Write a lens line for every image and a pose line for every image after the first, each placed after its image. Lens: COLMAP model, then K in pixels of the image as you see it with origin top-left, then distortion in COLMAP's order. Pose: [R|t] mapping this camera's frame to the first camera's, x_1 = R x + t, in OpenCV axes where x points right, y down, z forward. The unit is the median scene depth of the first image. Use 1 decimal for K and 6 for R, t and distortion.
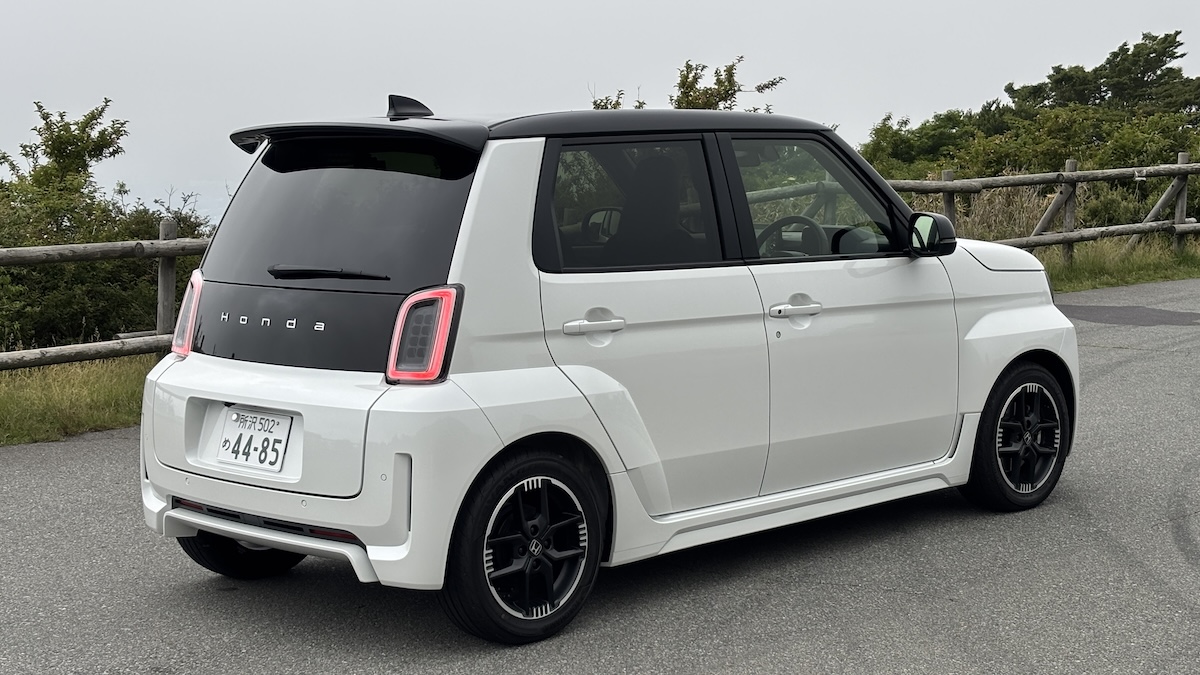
lens RADIAL K [[2045.8, 0, 600.0], [0, 2045.8, 337.5], [0, 0, 1]] dist [0.349851, -1.459670]
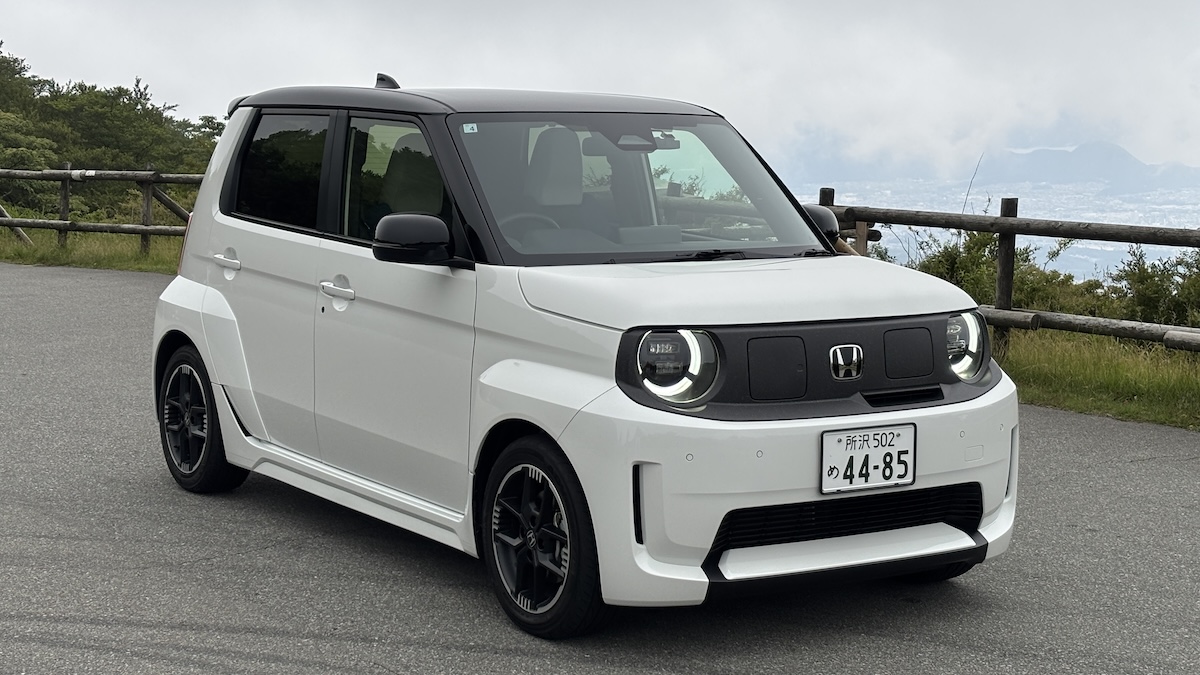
lens RADIAL K [[2045.8, 0, 600.0], [0, 2045.8, 337.5], [0, 0, 1]] dist [0.349851, -1.459670]
pose [[-0.218900, 0.078657, -0.972572, 1.108547], [-0.169319, 0.978562, 0.117250, -0.137865], [0.960944, 0.190341, -0.200889, 1.400949]]
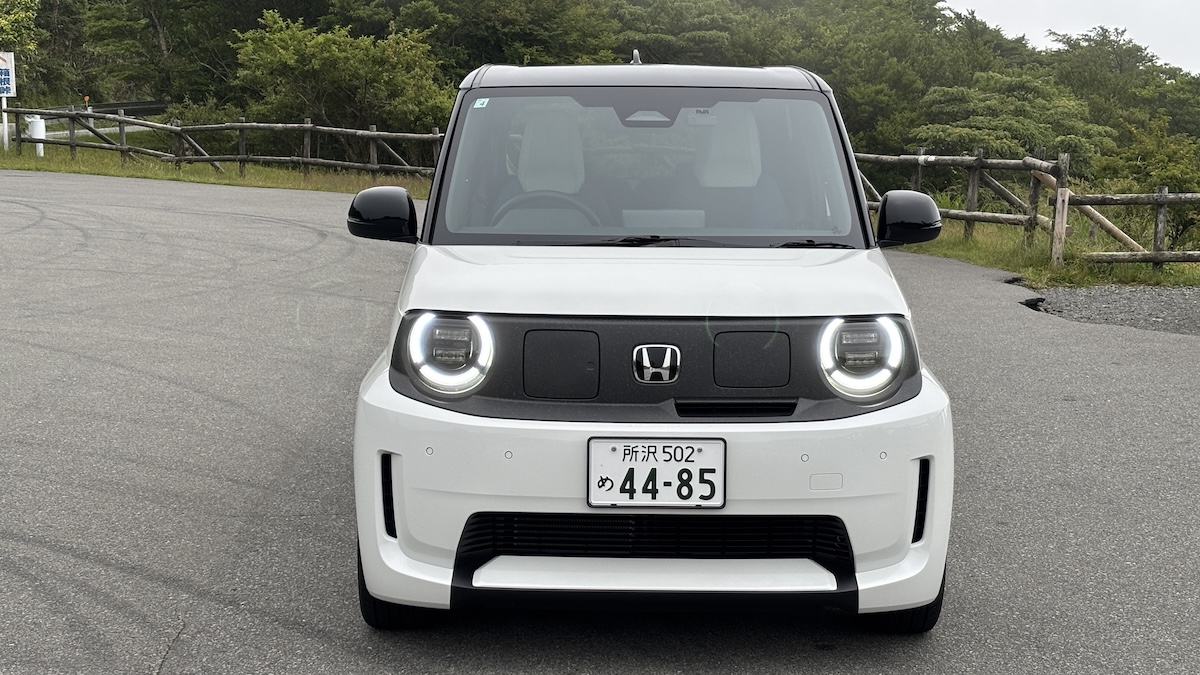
lens RADIAL K [[2045.8, 0, 600.0], [0, 2045.8, 337.5], [0, 0, 1]] dist [0.349851, -1.459670]
pose [[-0.720593, 0.051751, -0.691424, 0.617297], [-0.134974, 0.967664, 0.213094, -0.257485], [0.680094, 0.246878, -0.690307, 2.089555]]
